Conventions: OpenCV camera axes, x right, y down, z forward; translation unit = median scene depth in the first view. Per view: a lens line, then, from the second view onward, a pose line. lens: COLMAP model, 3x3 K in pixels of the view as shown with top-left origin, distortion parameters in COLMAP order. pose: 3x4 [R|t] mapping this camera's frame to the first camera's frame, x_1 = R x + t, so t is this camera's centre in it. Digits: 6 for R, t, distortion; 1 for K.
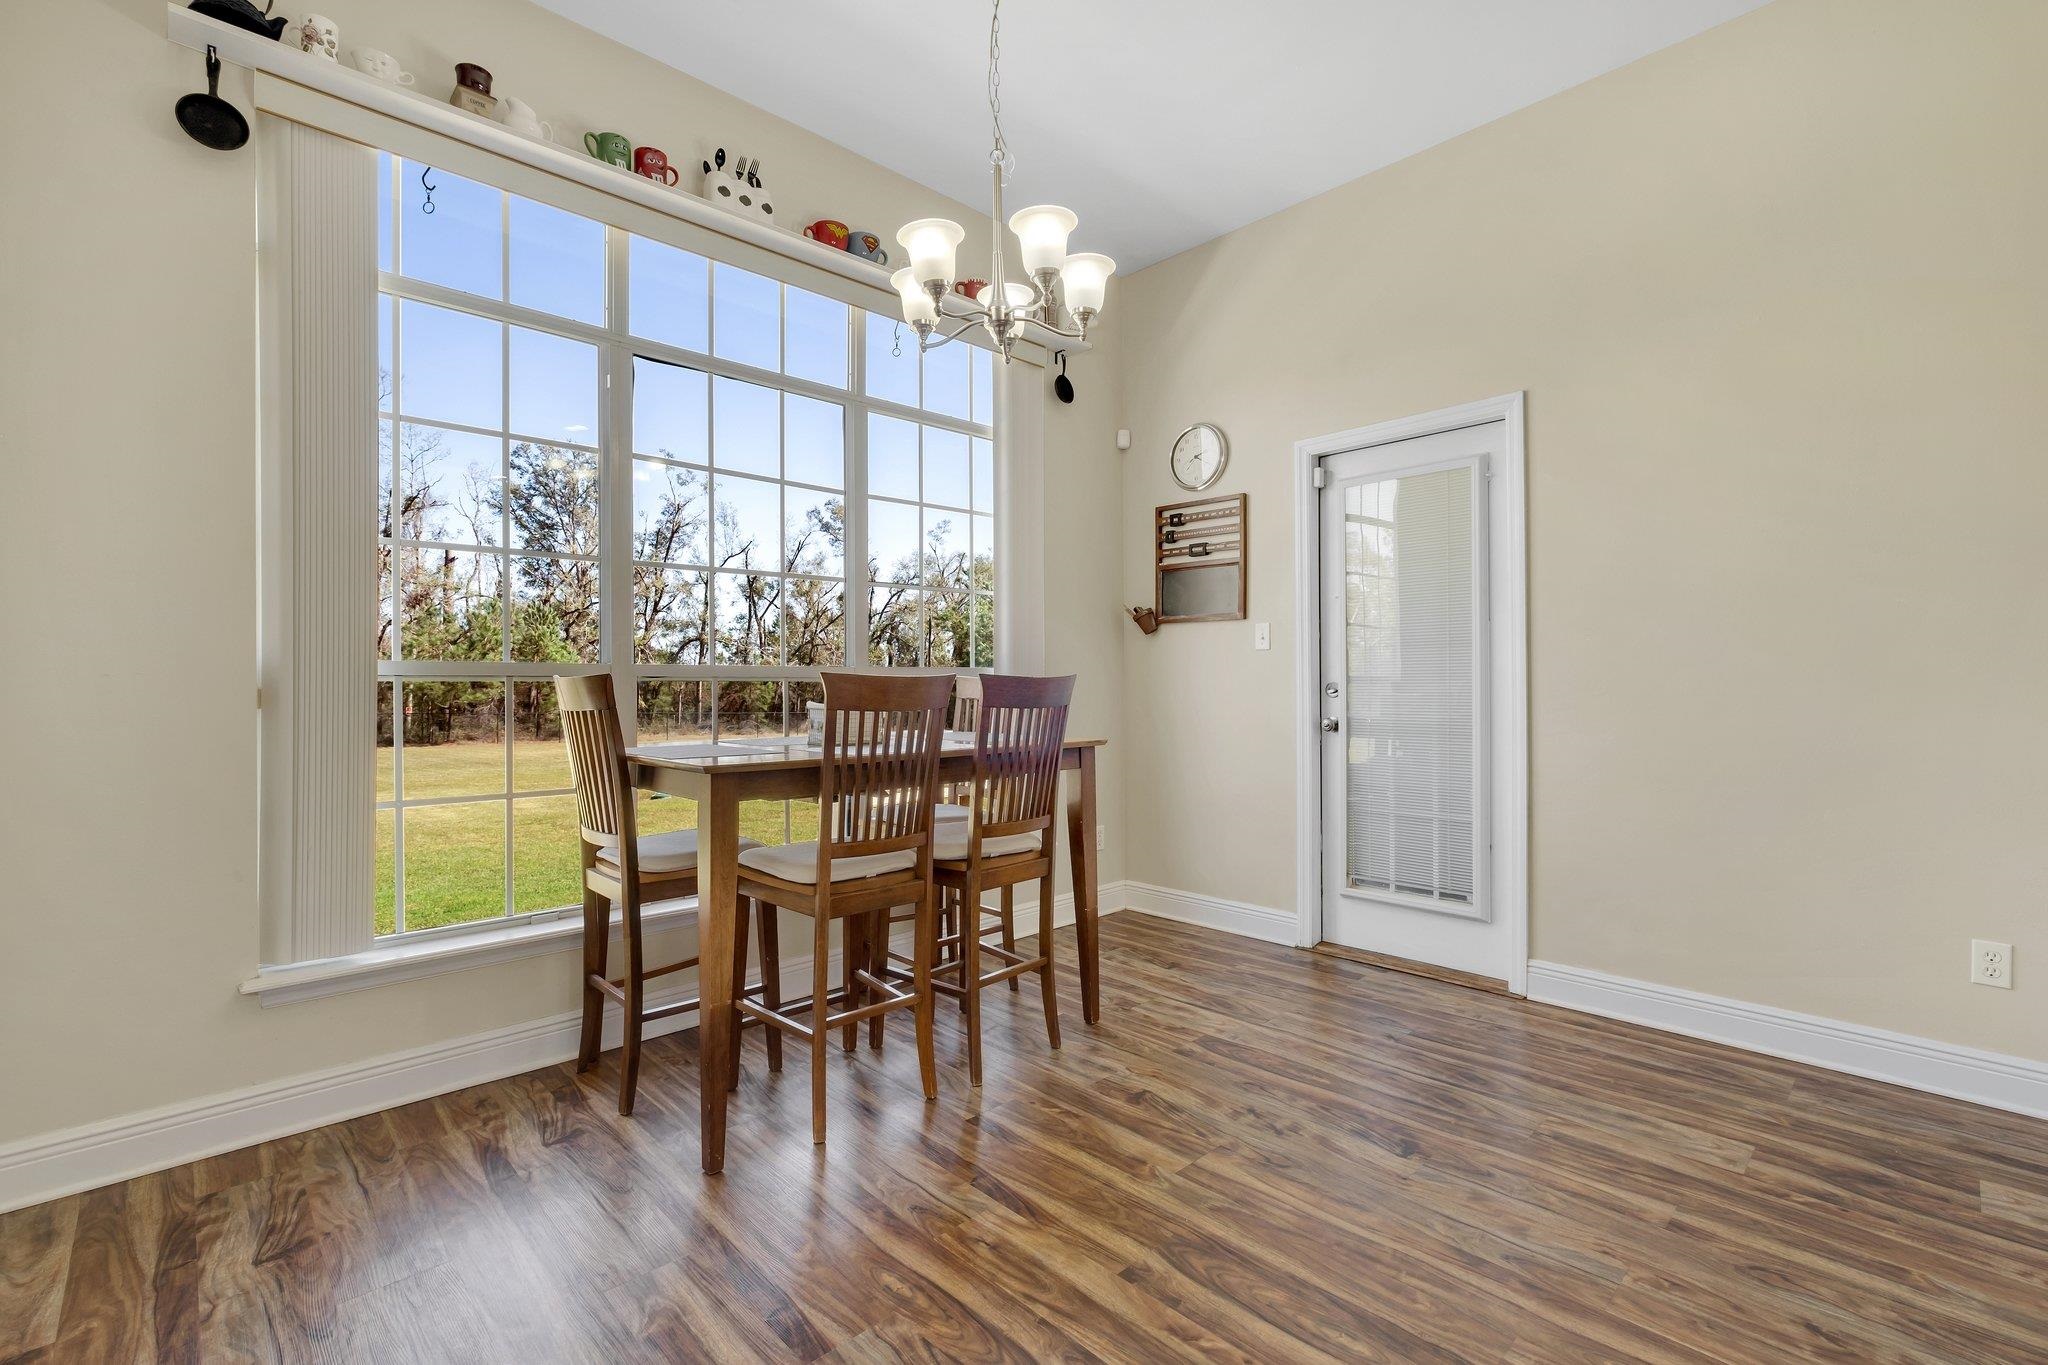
lens RADIAL K [[897.5, 0, 1014.3], [0, 897.5, 688.6], [0, 0, 1]] dist [-0.002641, -0.000449]
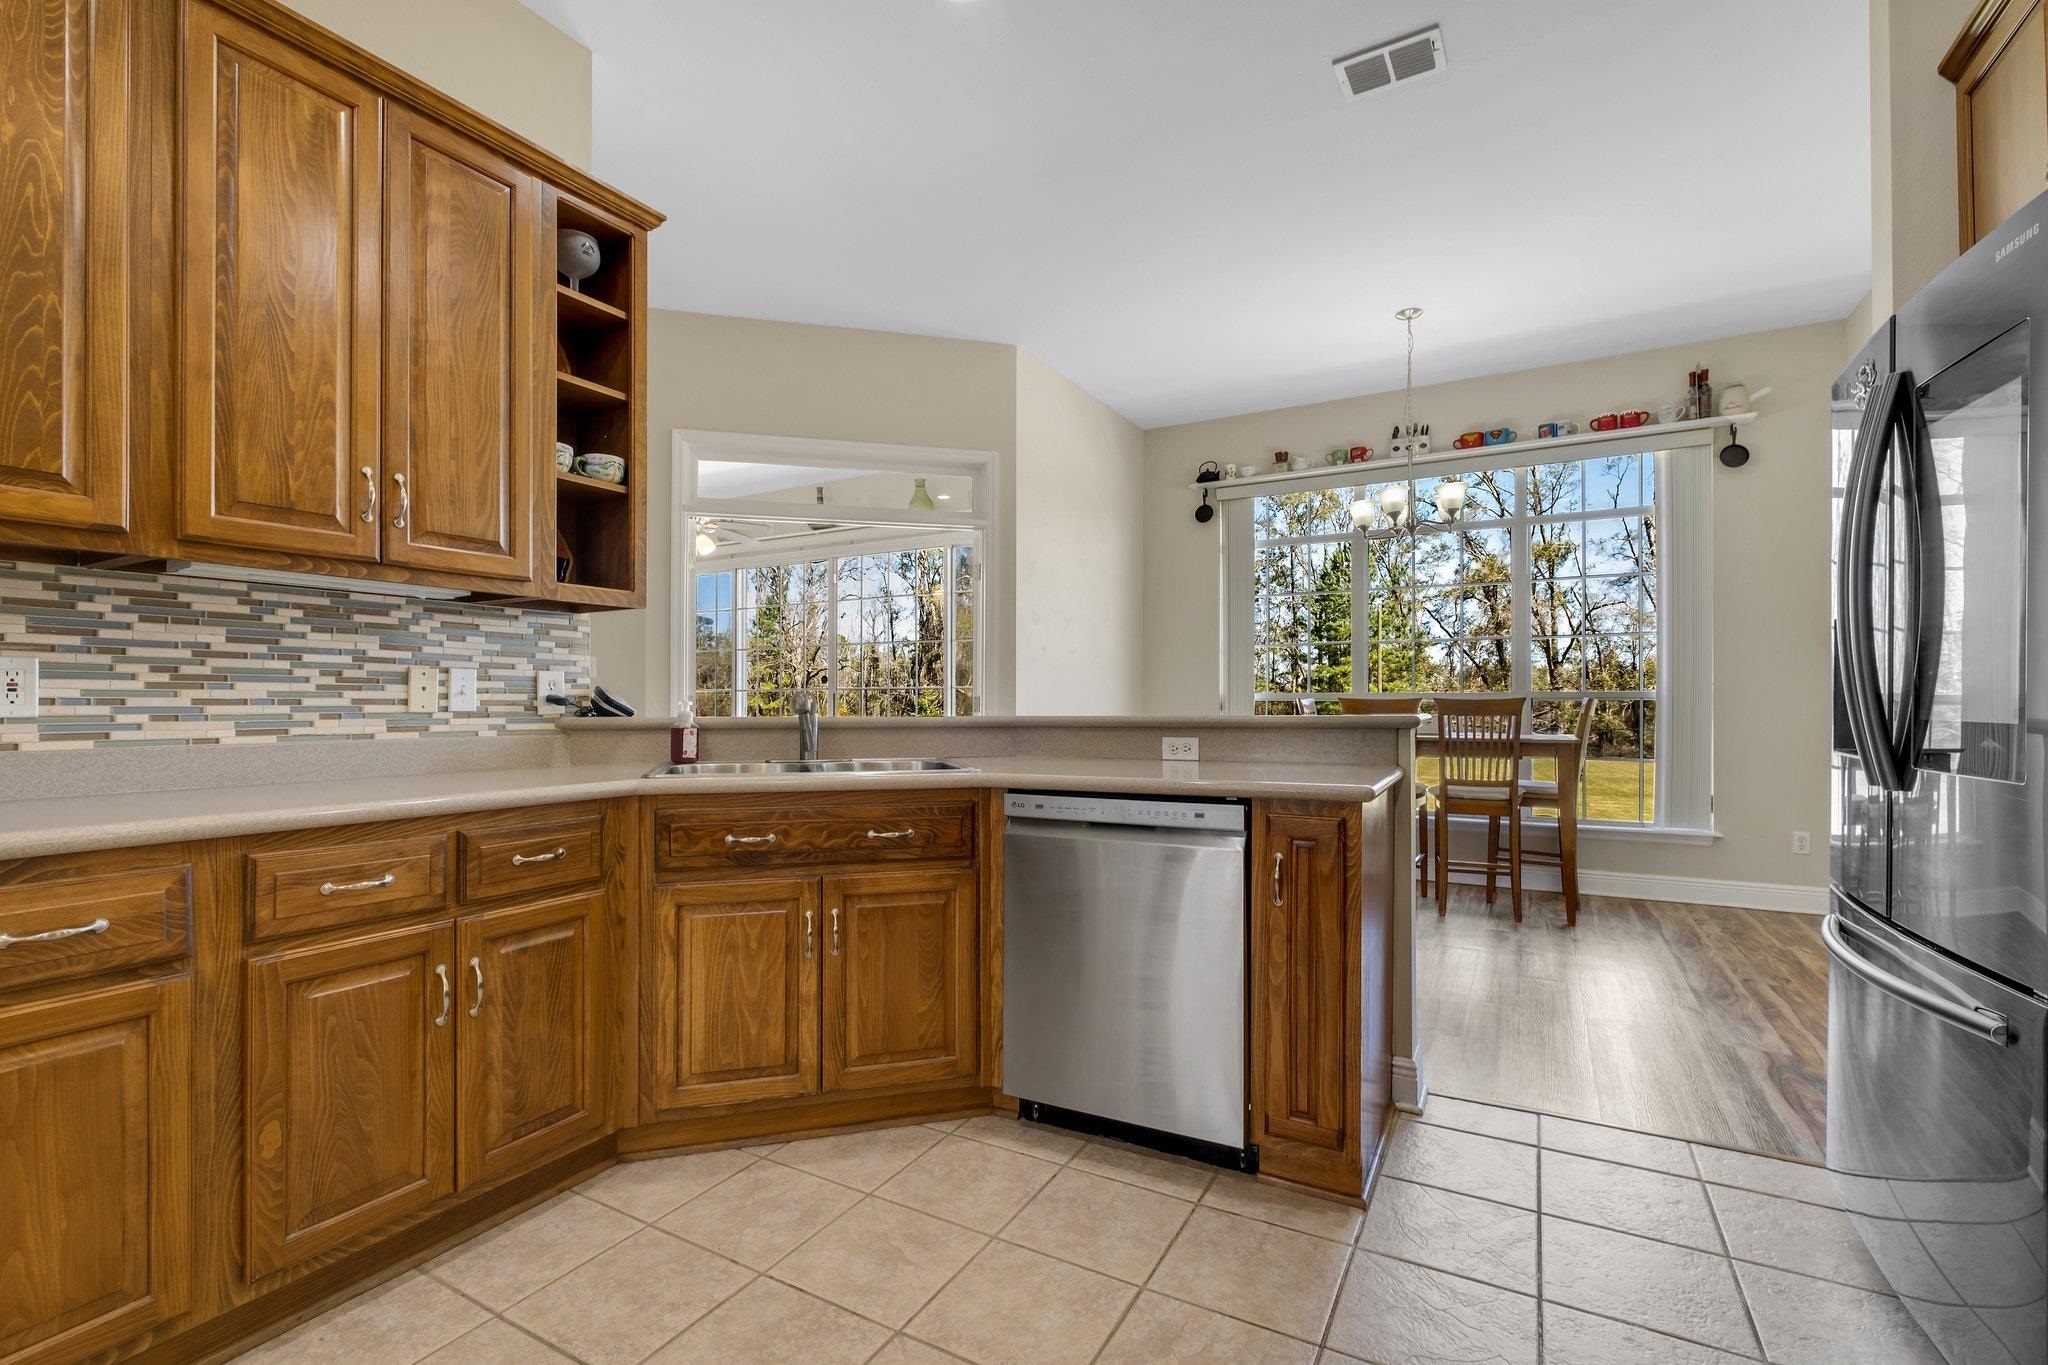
lens RADIAL K [[897.5, 0, 1010.5], [0, 897.5, 694.9], [0, 0, 1]] dist [-0.002641, -0.000449]
pose [[0.298770, 0.000692, -0.954325, 1.264657], [-0.011614, 0.999928, -0.002911, -0.003396], [0.954254, 0.011953, 0.298757, -0.372728]]
